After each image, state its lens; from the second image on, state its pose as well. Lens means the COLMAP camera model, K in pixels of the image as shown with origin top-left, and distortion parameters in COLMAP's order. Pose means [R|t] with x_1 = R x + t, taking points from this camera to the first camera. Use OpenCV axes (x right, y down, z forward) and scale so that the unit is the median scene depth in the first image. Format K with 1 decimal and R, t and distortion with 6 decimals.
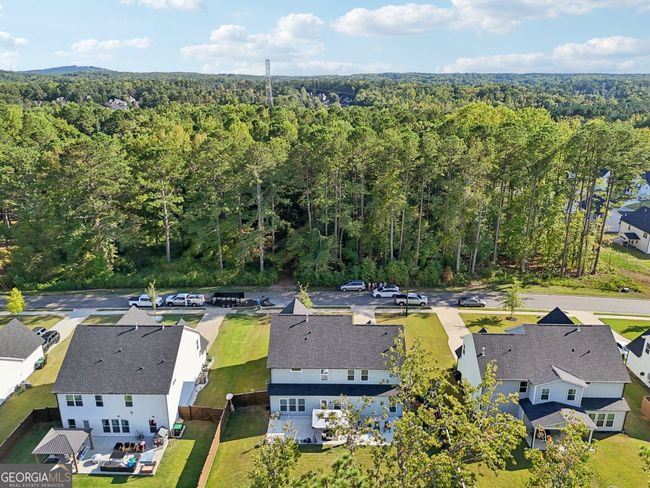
lens RADIAL K [[519.6, 0, 339.7], [0, 519.6, 254.6], [0, 0, 1]] dist [0.052170, -0.012348]
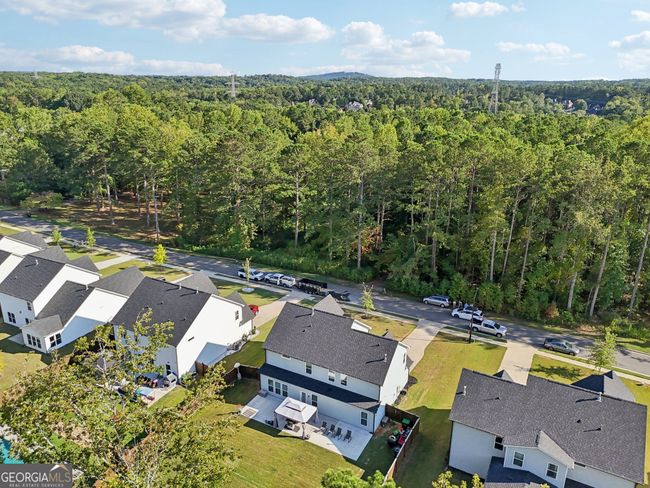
lens RADIAL K [[516.9, 0, 314.0], [0, 516.9, 244.0], [0, 0, 1]] dist [0.064824, -0.062580]
pose [[0.872250, 0.157797, -0.462905, 0.268246], [-0.169271, 0.985424, 0.016958, -0.019775], [0.458833, 0.063564, 0.886246, 0.051369]]
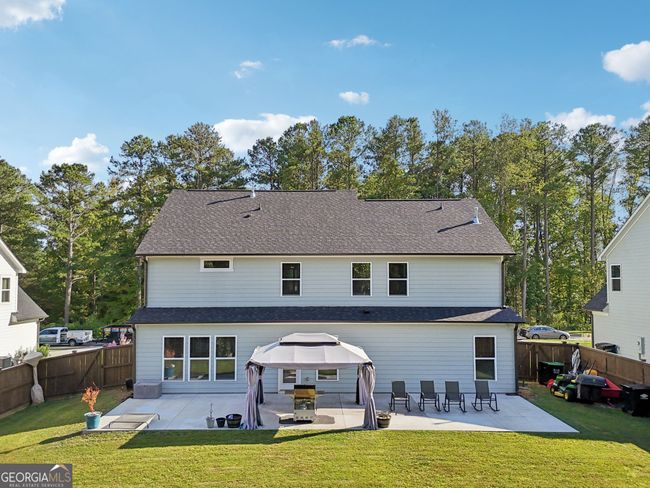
lens RADIAL K [[516.9, 0, 314.0], [0, 516.9, 244.0], [0, 0, 1]] dist [0.064824, -0.062580]
pose [[0.999955, -0.008656, 0.003847, -0.008989], [0.009472, 0.916751, -0.399348, 0.230870], [-0.000070, 0.399366, 0.916791, 0.418487]]
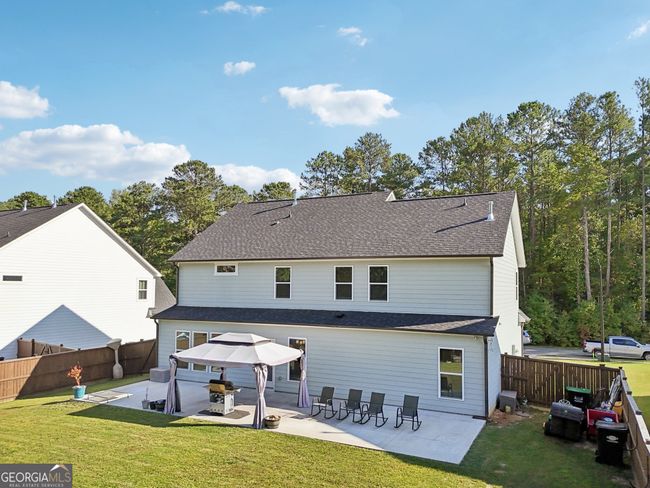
lens RADIAL K [[516.9, 0, 314.0], [0, 516.9, 244.0], [0, 0, 1]] dist [0.064824, -0.062580]
pose [[0.884735, -0.037323, -0.464597, 0.113266], [-0.155898, 0.915681, -0.370438, 0.223613], [0.439249, 0.400170, 0.804316, 0.441496]]
